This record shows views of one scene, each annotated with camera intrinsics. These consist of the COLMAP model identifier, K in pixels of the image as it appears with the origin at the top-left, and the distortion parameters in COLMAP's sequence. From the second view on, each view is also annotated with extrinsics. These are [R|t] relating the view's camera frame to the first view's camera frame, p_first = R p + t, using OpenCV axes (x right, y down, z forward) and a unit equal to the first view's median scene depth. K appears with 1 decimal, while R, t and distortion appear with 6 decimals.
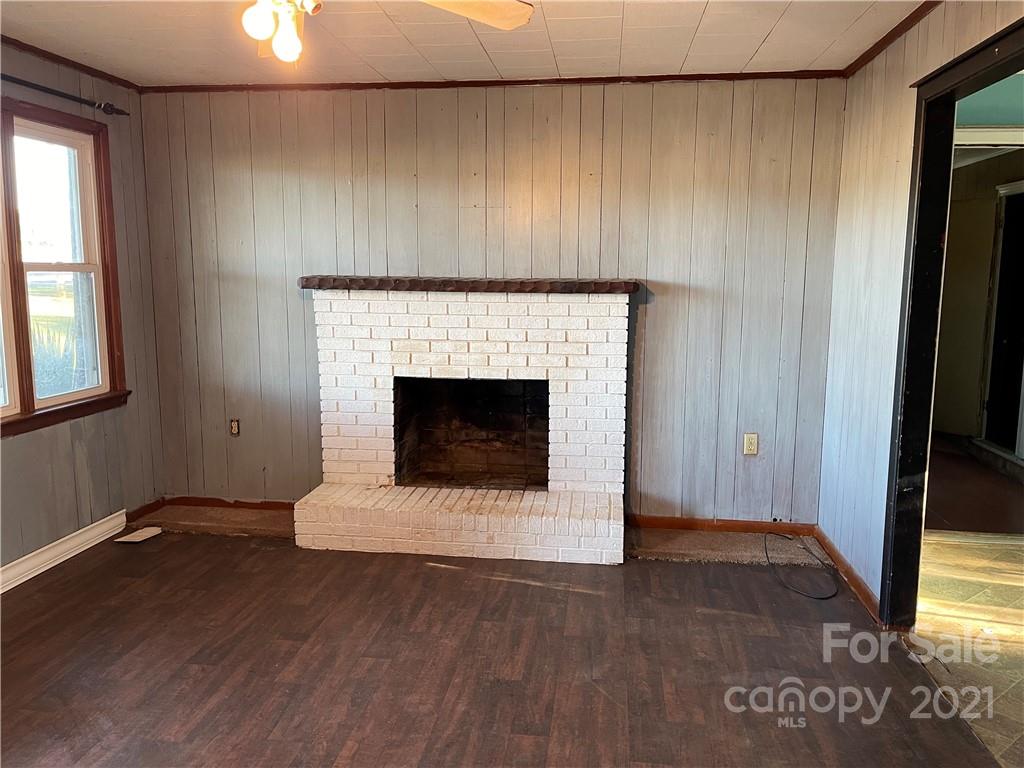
lens RADIAL K [[782.5, 0, 512.0], [0, 782.5, 384.0], [0, 0, 1]] dist [-0.001785, -0.000577]
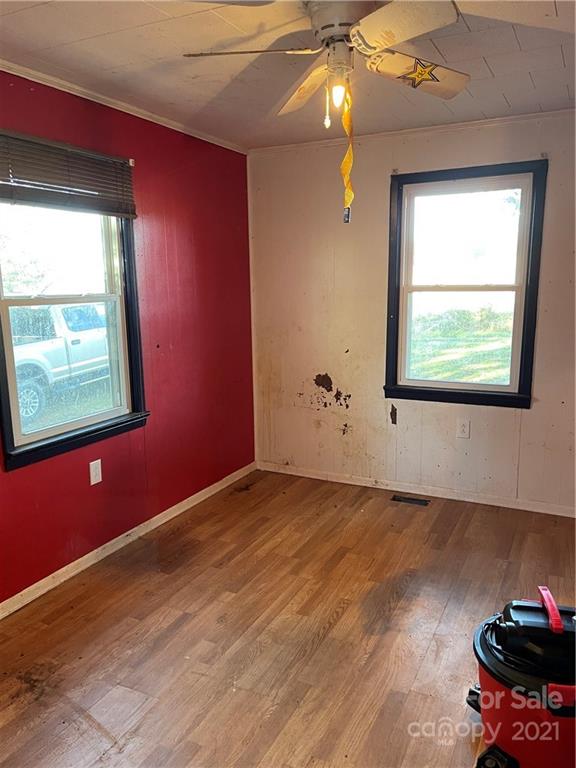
lens RADIAL K [[586.8, 0, 288.0], [0, 586.8, 384.0], [0, 0, 1]] dist [-0.001785, -0.000577]
pose [[-0.339721, 0.168240, -0.925357, 0.443592], [-0.123658, 0.967341, 0.221271, -0.163997], [0.932362, 0.189598, -0.307822, 0.991294]]
